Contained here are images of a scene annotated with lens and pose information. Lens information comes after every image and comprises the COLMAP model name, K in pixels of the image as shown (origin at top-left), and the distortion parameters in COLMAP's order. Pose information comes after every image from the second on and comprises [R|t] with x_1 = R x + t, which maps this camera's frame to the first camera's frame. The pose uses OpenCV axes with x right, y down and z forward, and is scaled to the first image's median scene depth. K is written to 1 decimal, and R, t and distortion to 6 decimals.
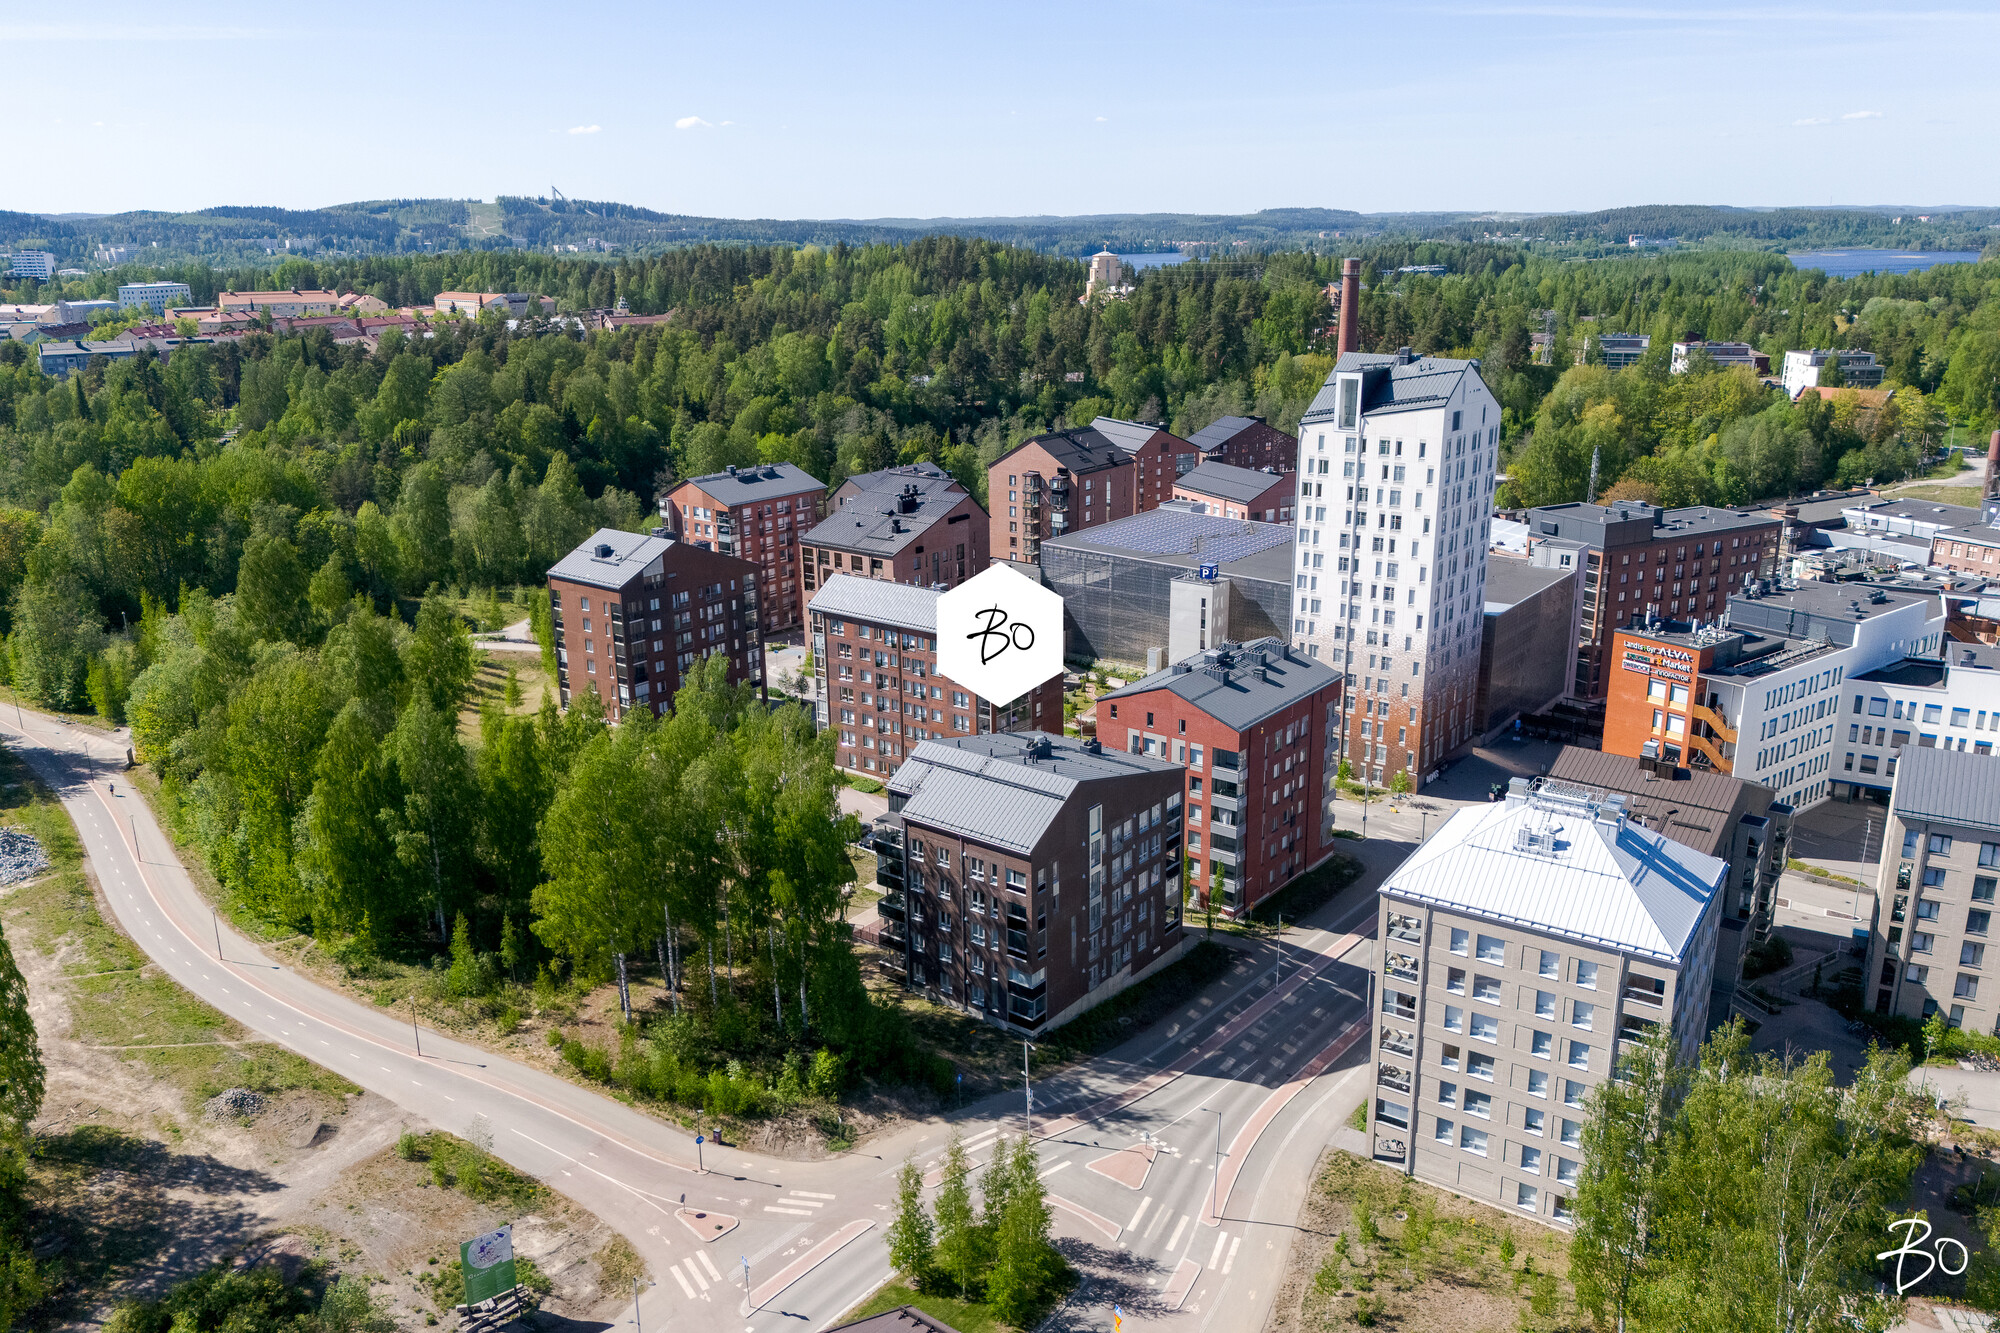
lens RADIAL K [[1507.9, 0, 989.2], [0, 1507.9, 669.9], [0, 0, 1]] dist [0.167411, -0.001084]
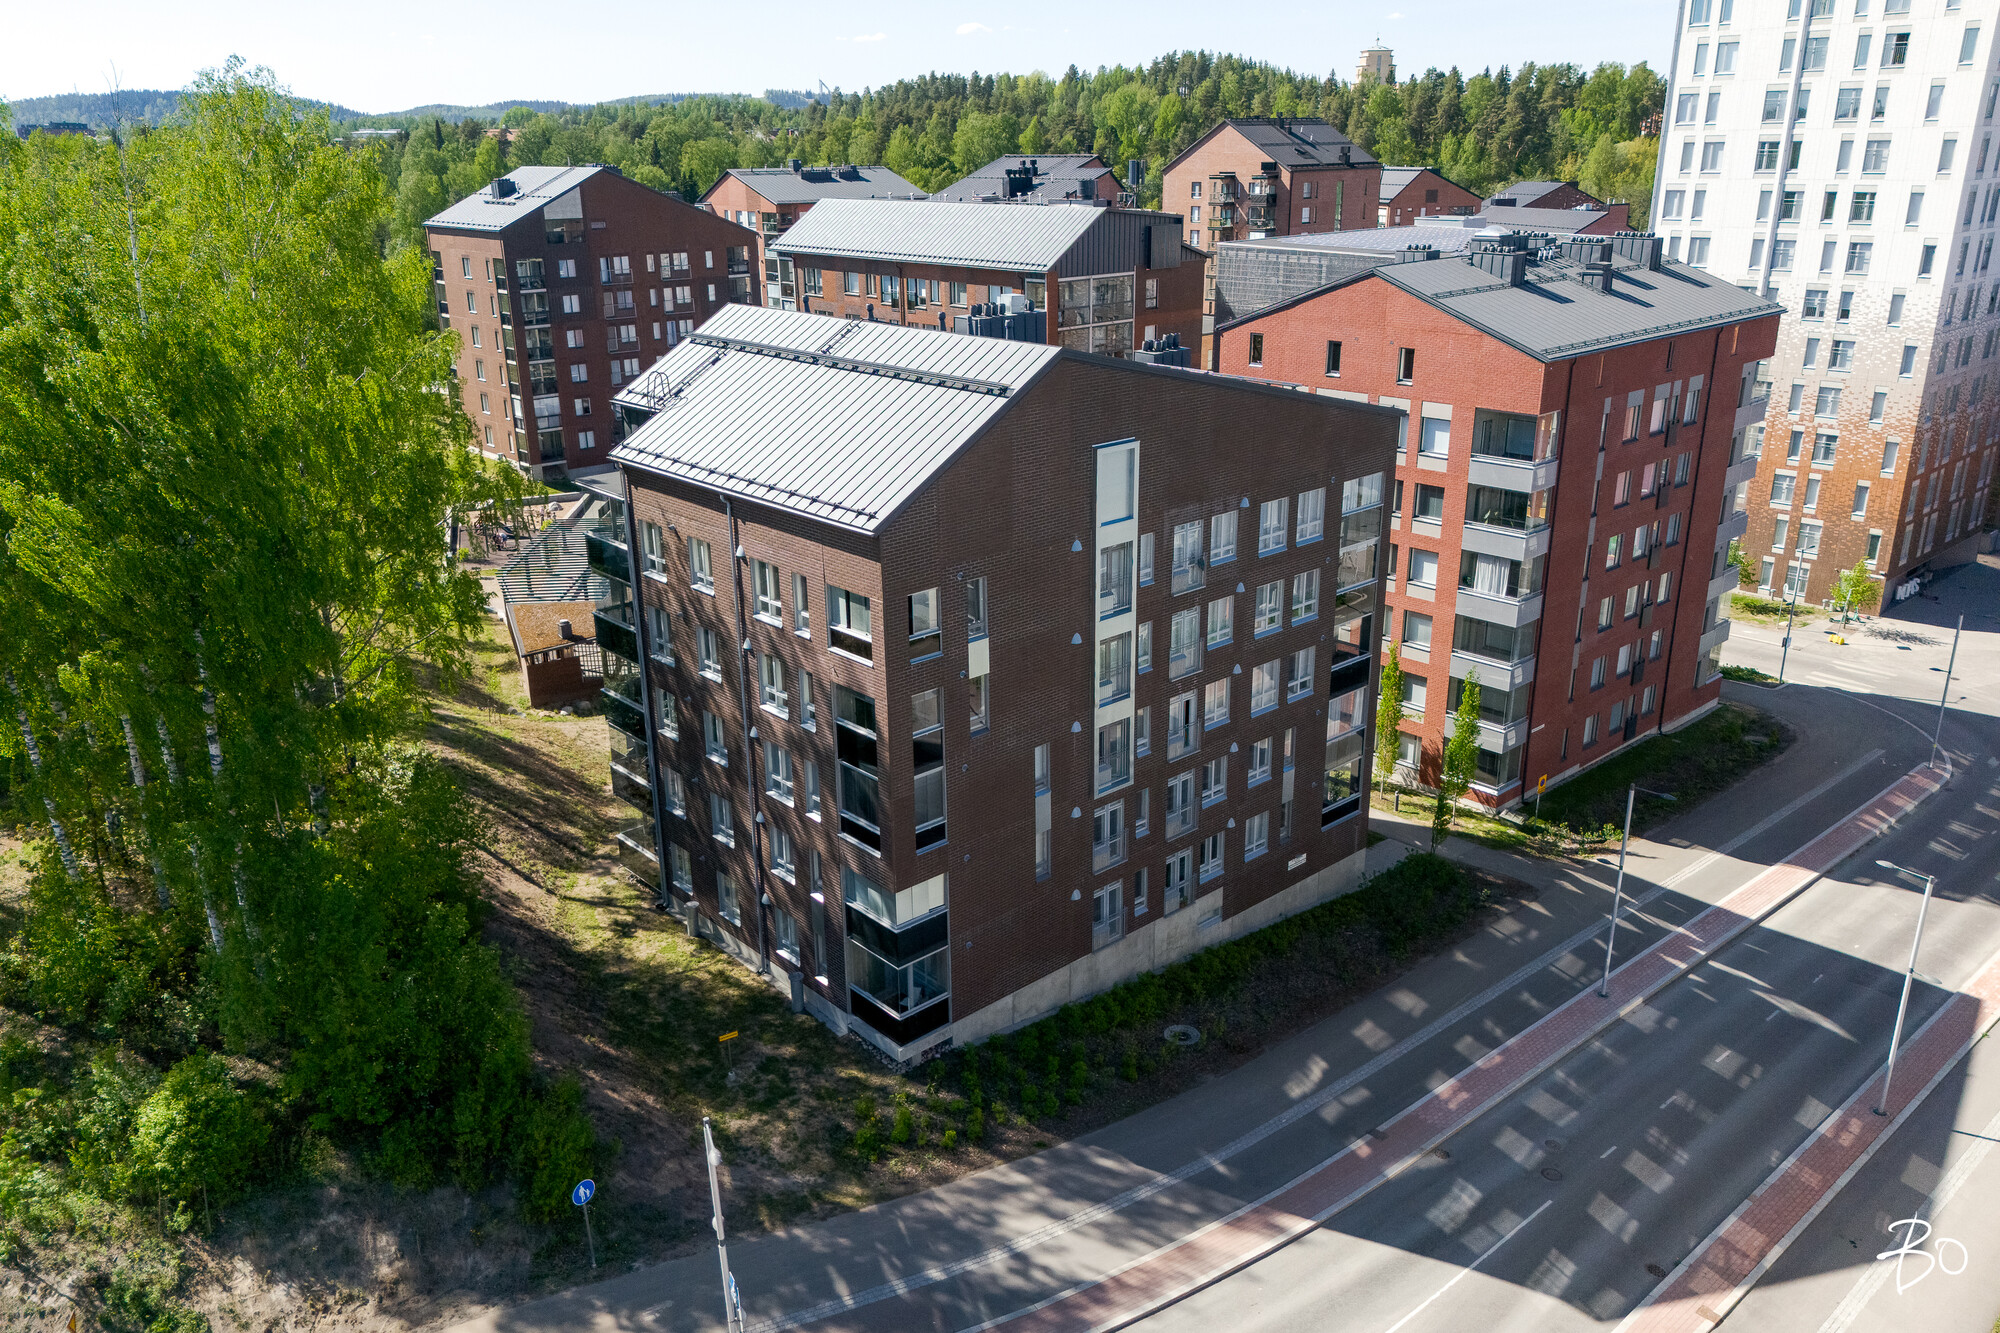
lens RADIAL K [[1497.5, 0, 992.2], [0, 1497.5, 652.8], [0, 0, 1]] dist [0.104862, -0.102135]
pose [[0.985371, 0.057720, -0.160349, 0.084721], [-0.051157, 0.997687, 0.044762, 0.105580], [0.162562, -0.035904, 0.986045, 0.545291]]
